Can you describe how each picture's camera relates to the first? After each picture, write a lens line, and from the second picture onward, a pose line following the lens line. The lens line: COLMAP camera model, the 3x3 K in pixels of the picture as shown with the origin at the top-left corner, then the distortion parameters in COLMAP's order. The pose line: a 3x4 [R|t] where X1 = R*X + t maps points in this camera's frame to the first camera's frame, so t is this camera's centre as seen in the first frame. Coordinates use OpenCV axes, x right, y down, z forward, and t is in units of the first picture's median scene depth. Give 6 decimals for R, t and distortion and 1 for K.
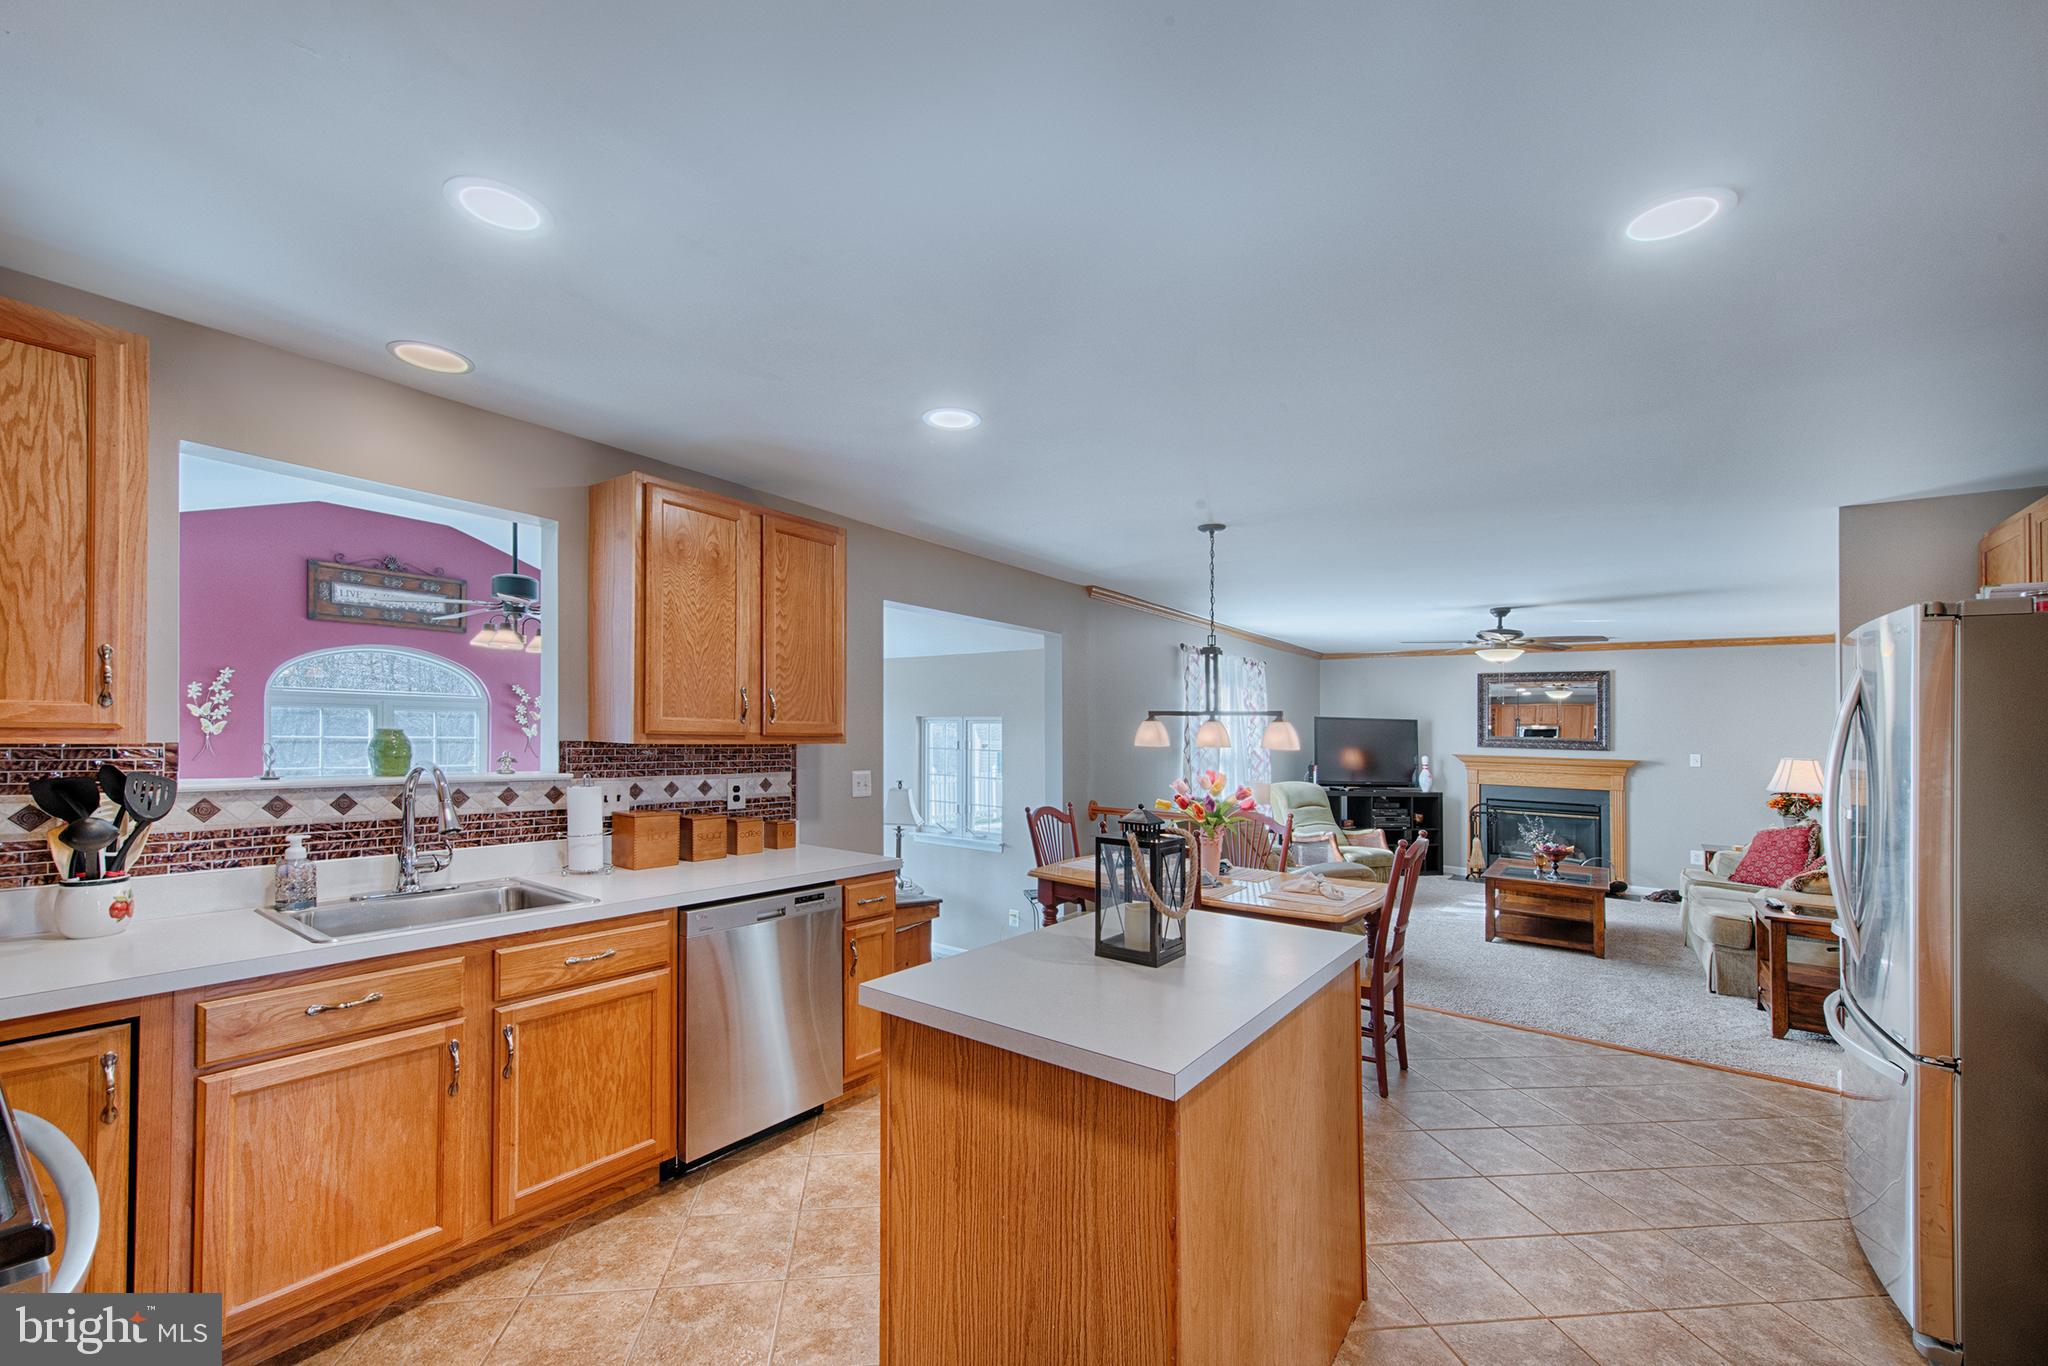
lens RADIAL K [[862.1, 0, 983.6], [0, 862.1, 726.5], [0, 0, 1]] dist [0.000288, -0.000105]
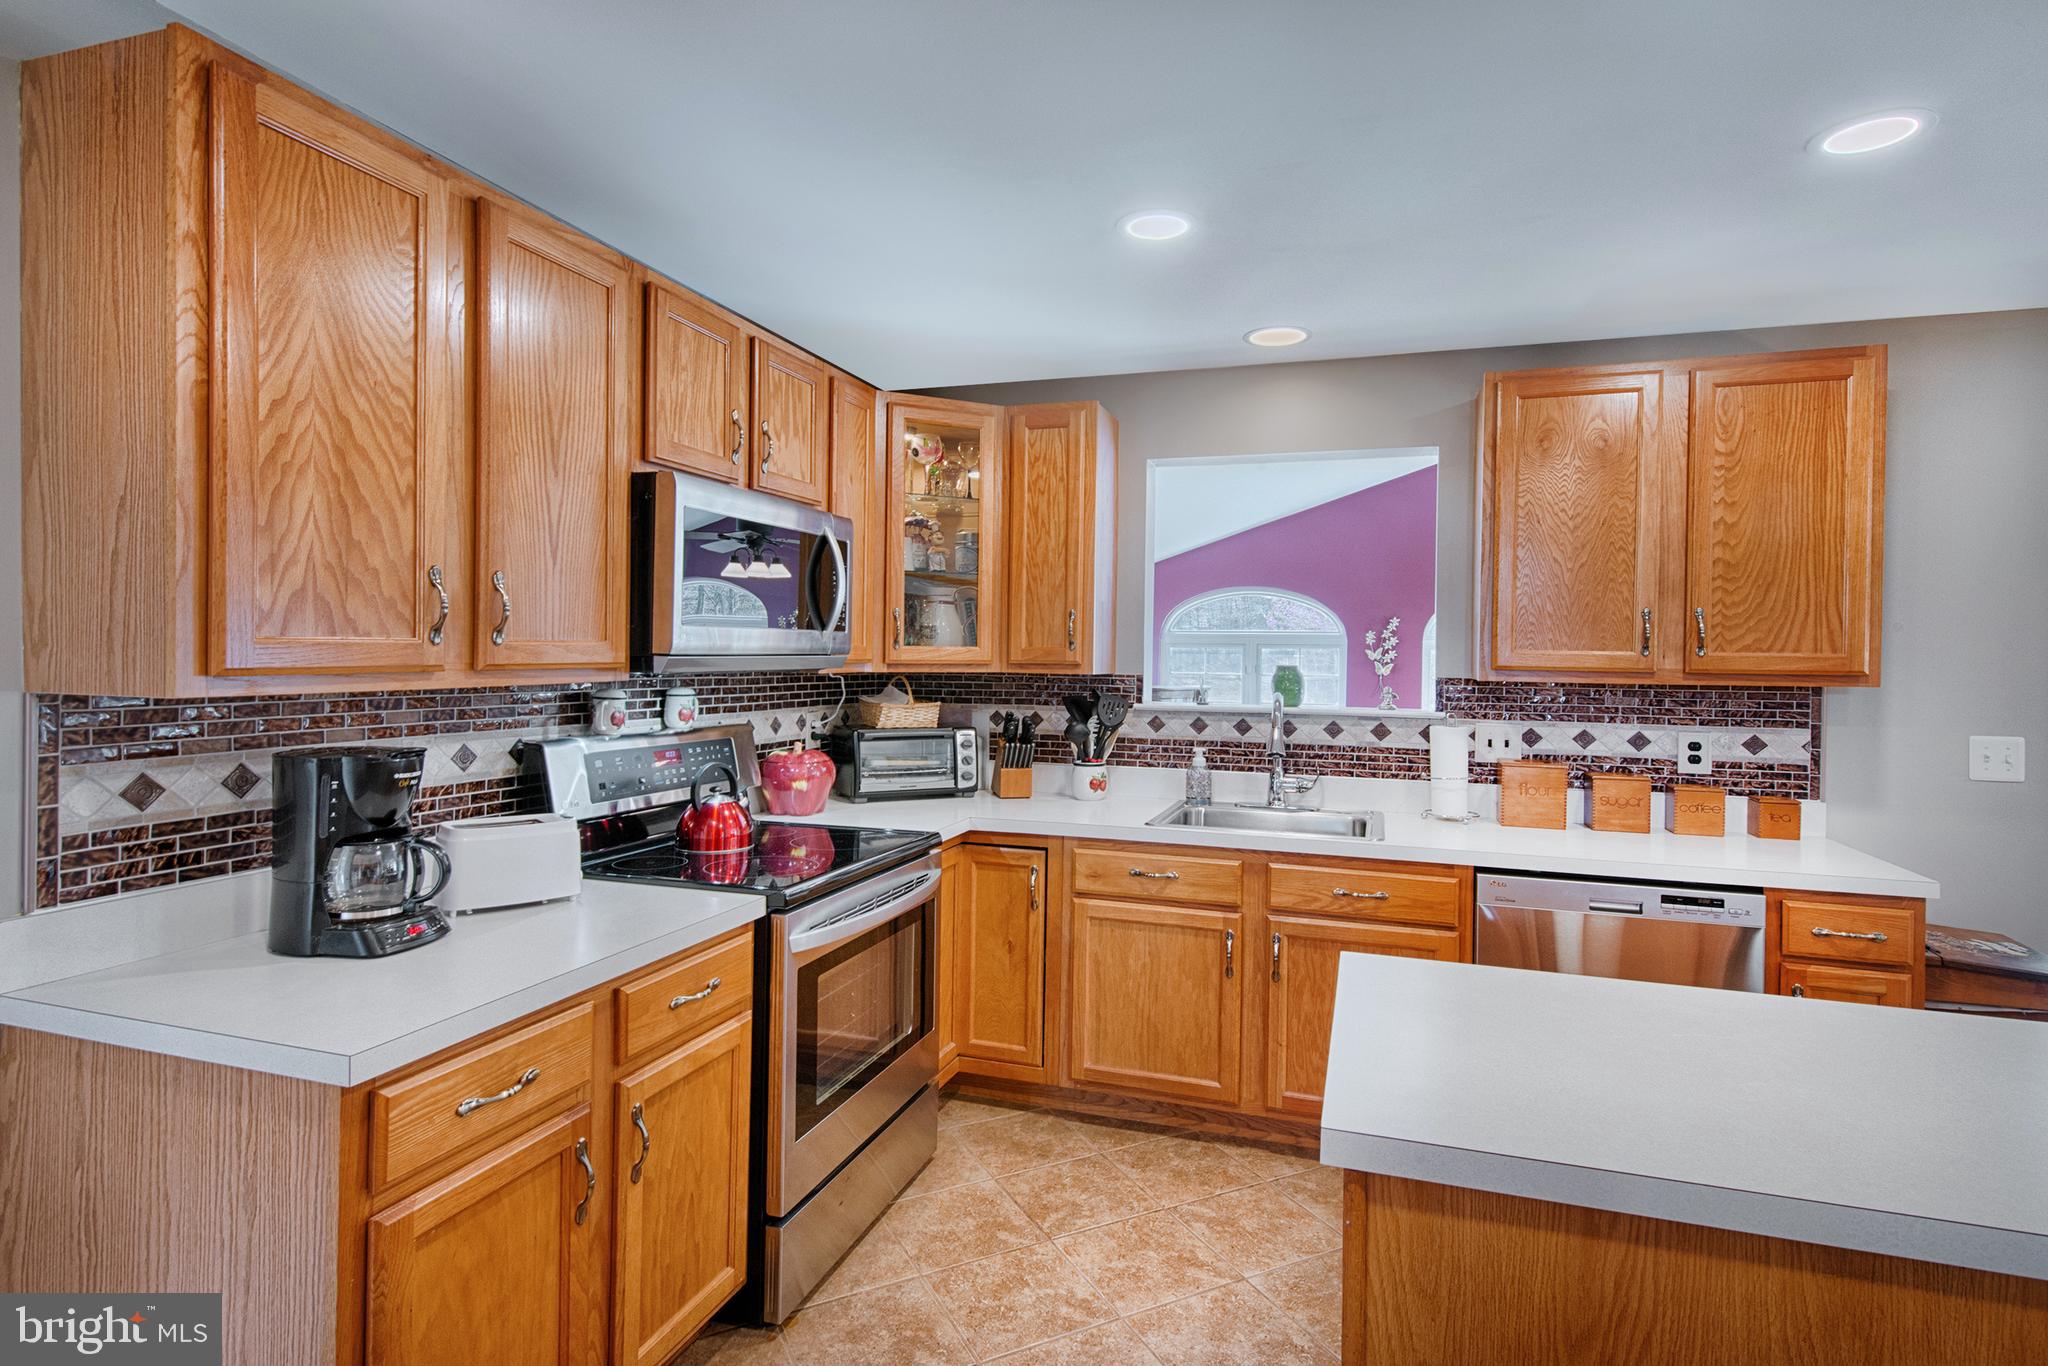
lens RADIAL K [[999.2, 0, 1024.0], [0, 999.2, 683.0], [0, 0, 1]] dist [0.014611, -0.000436]
pose [[0.315437, 0.008646, -0.948907, 0.421364], [-0.000131, 0.999959, 0.009068, 0.012811], [0.948947, -0.002736, 0.315425, 0.225930]]
